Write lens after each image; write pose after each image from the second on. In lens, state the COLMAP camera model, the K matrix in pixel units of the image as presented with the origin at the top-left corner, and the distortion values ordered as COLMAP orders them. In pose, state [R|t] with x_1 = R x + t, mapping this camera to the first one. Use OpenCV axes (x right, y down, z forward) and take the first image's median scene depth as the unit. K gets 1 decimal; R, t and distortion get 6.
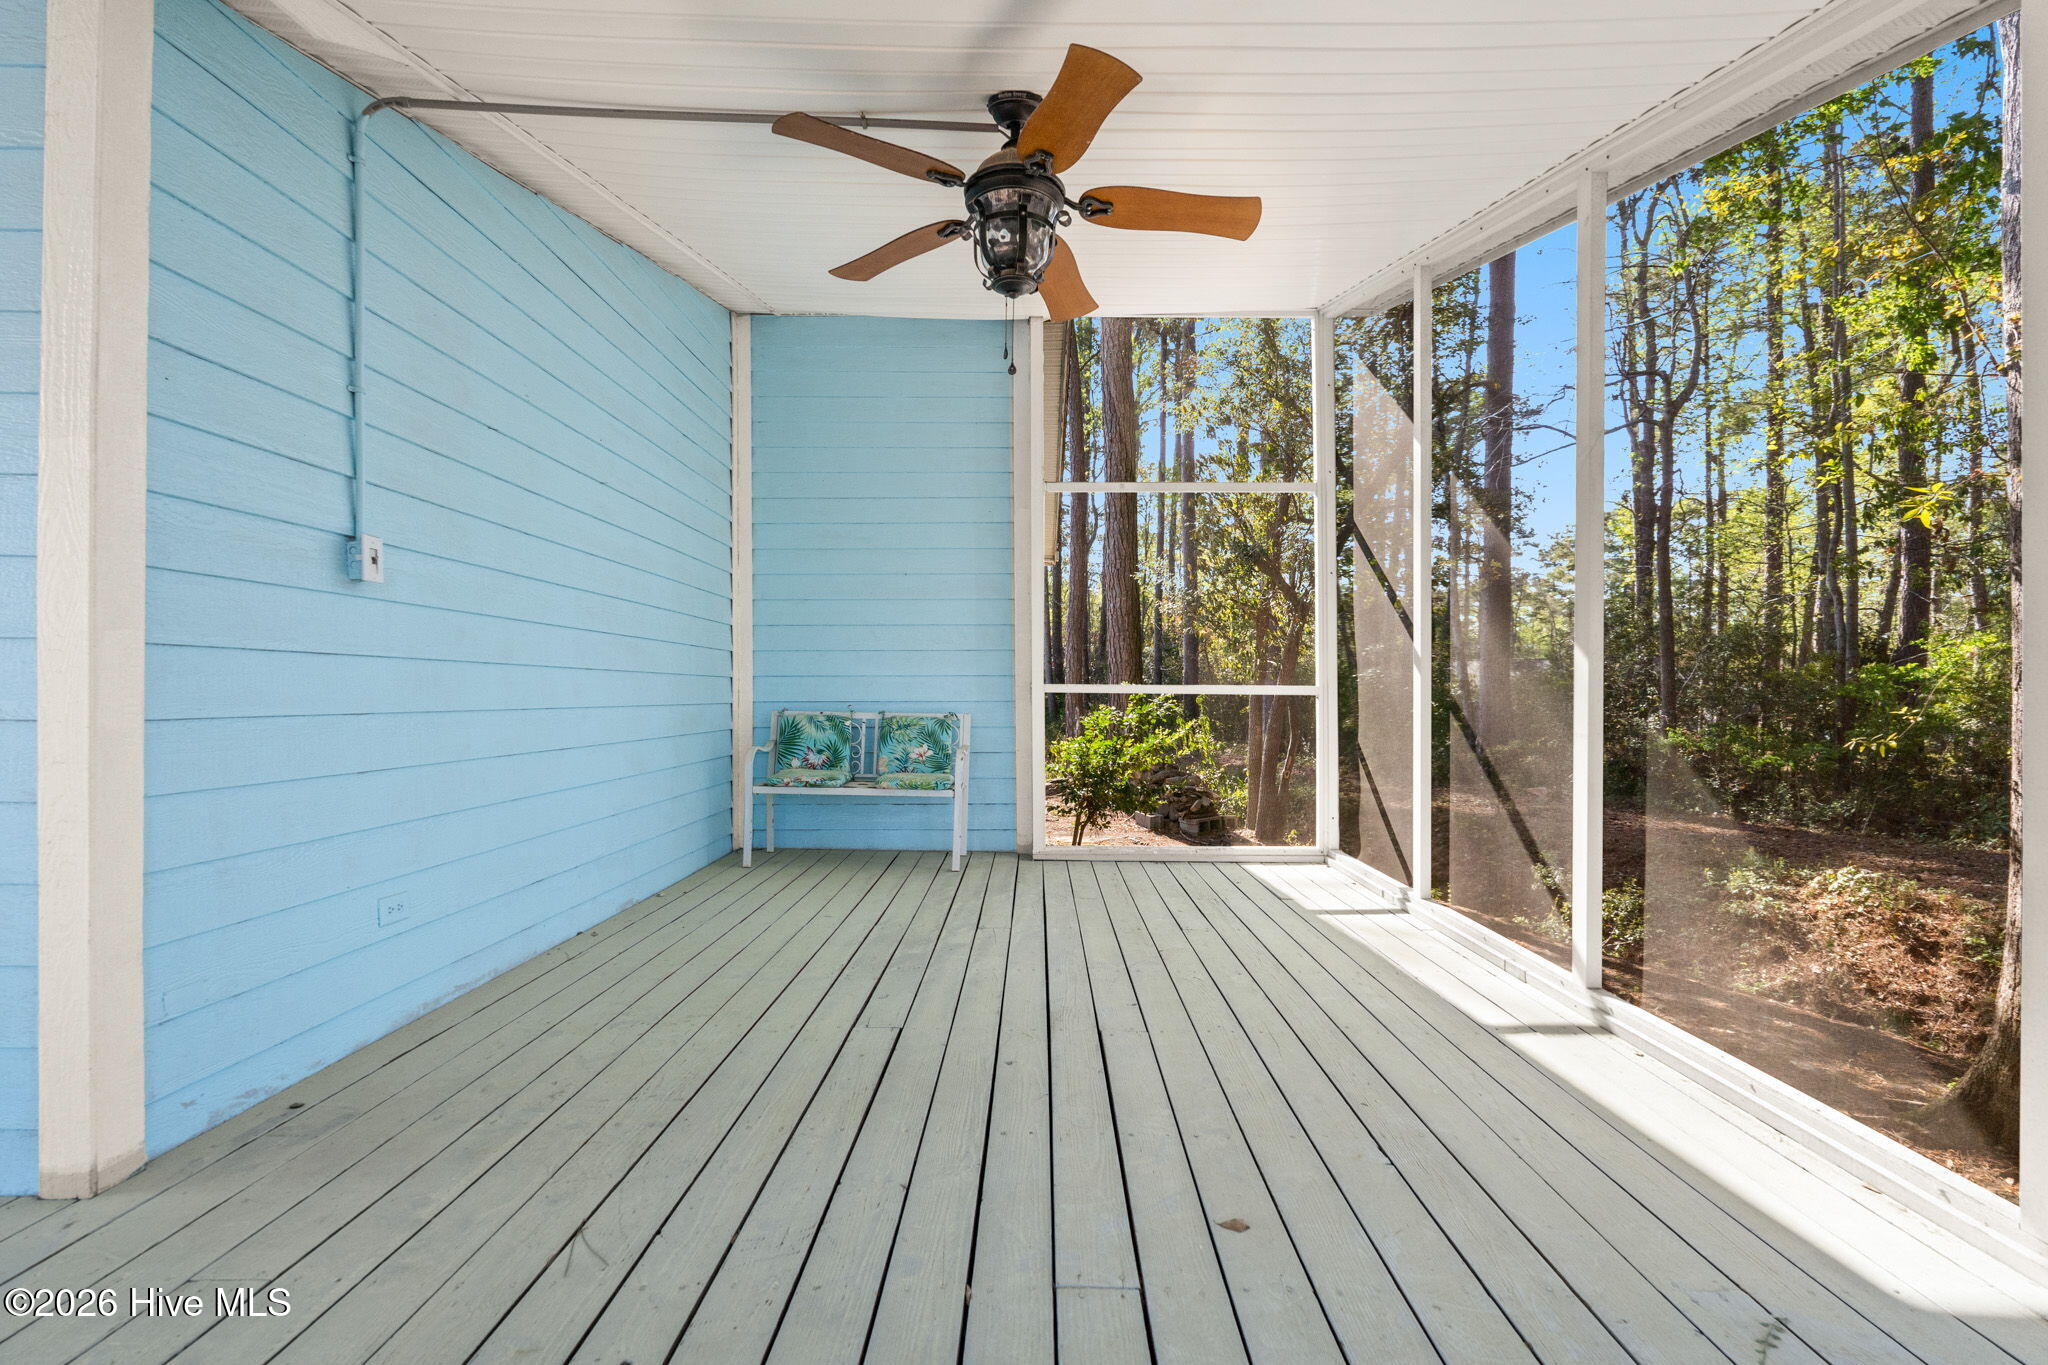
lens RADIAL K [[950.7, 0, 1036.1], [0, 950.7, 692.7], [0, 0, 1]] dist [-0.007242, 0.001034]
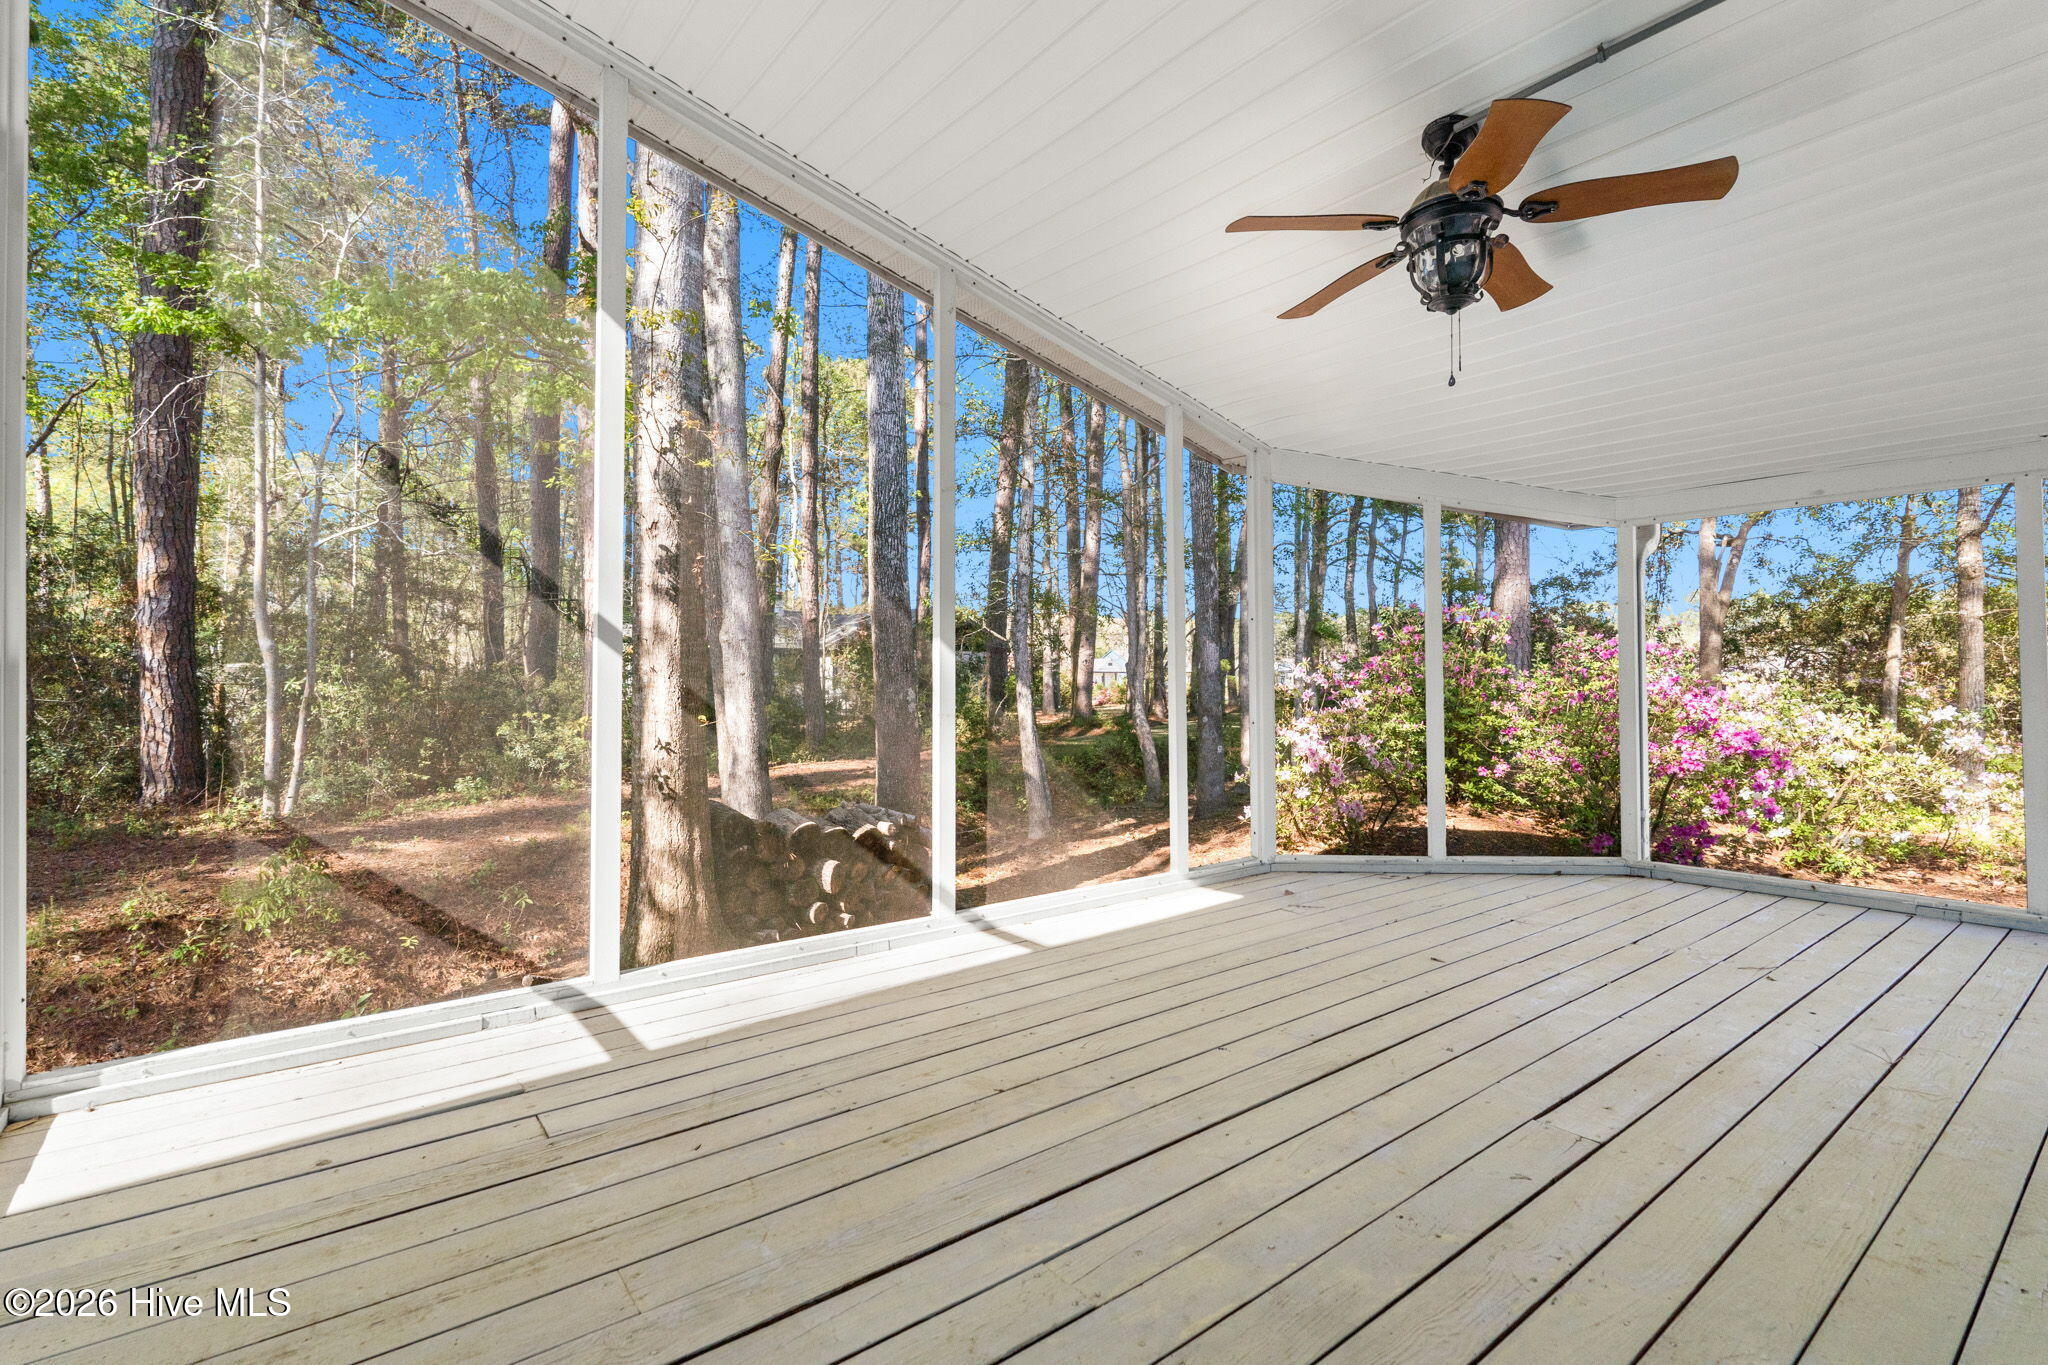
lens RADIAL K [[950.7, 0, 1008.3], [0, 950.7, 667.1], [0, 0, 1]] dist [-0.007242, 0.001034]
pose [[-0.620102, 0.007436, 0.784486, -0.423862], [-0.003424, 0.999920, -0.012184, -0.003826], [-0.784513, -0.010241, -0.620027, 1.590452]]
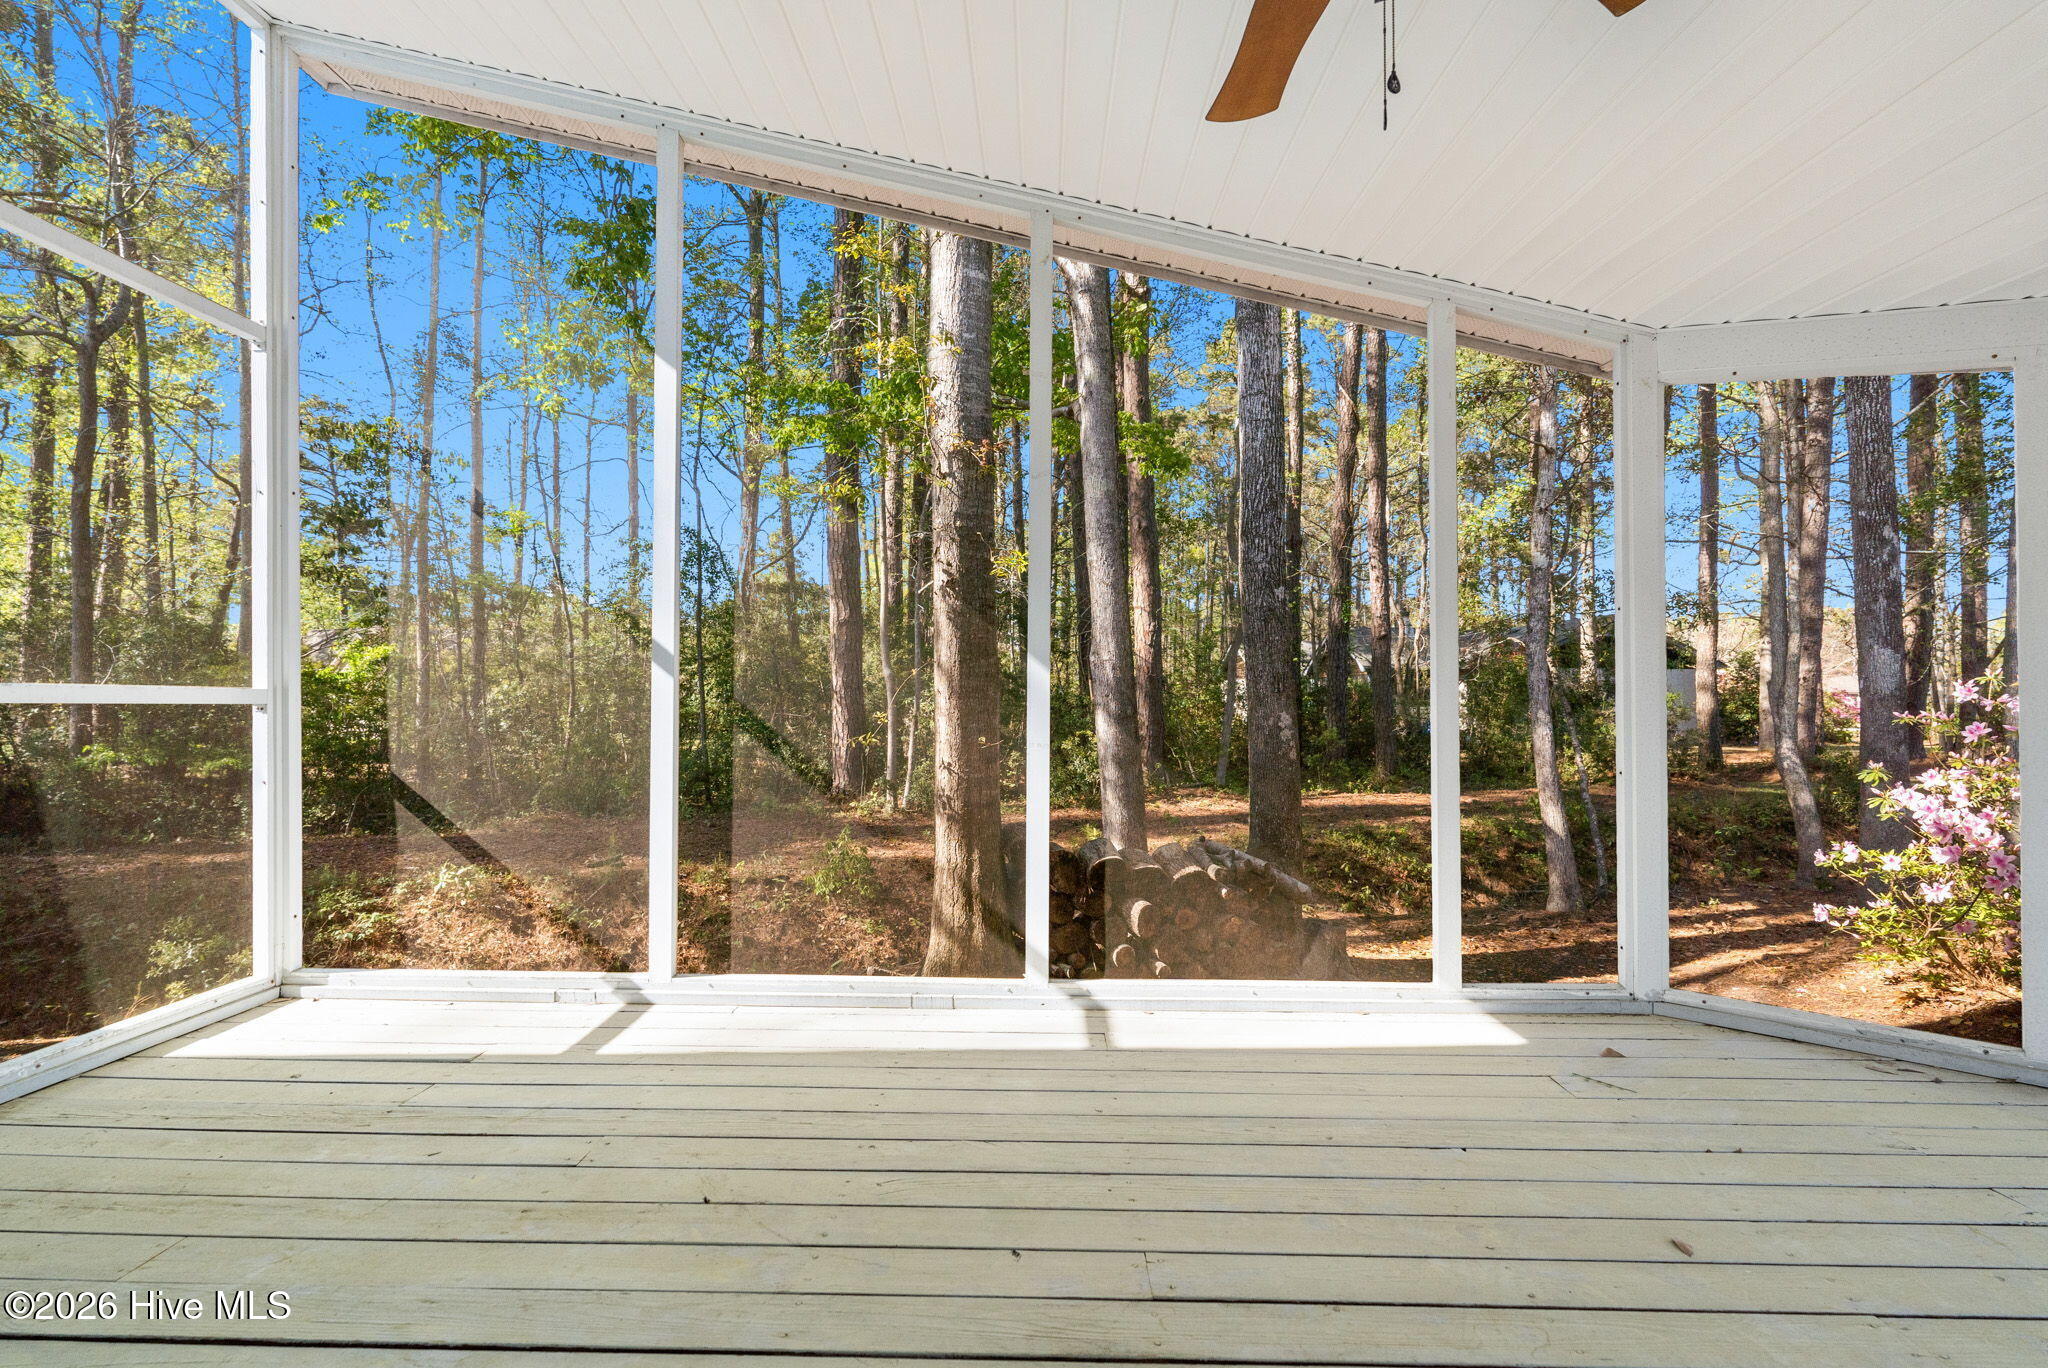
lens RADIAL K [[950.7, 0, 1014.8], [0, 950.7, 704.4], [0, 0, 1]] dist [-0.007242, 0.001034]
pose [[0.016763, -0.007487, 0.999831, -0.441750], [-0.005496, 0.999956, 0.007580, -0.008284], [-0.999844, -0.005622, 0.016721, 0.938332]]
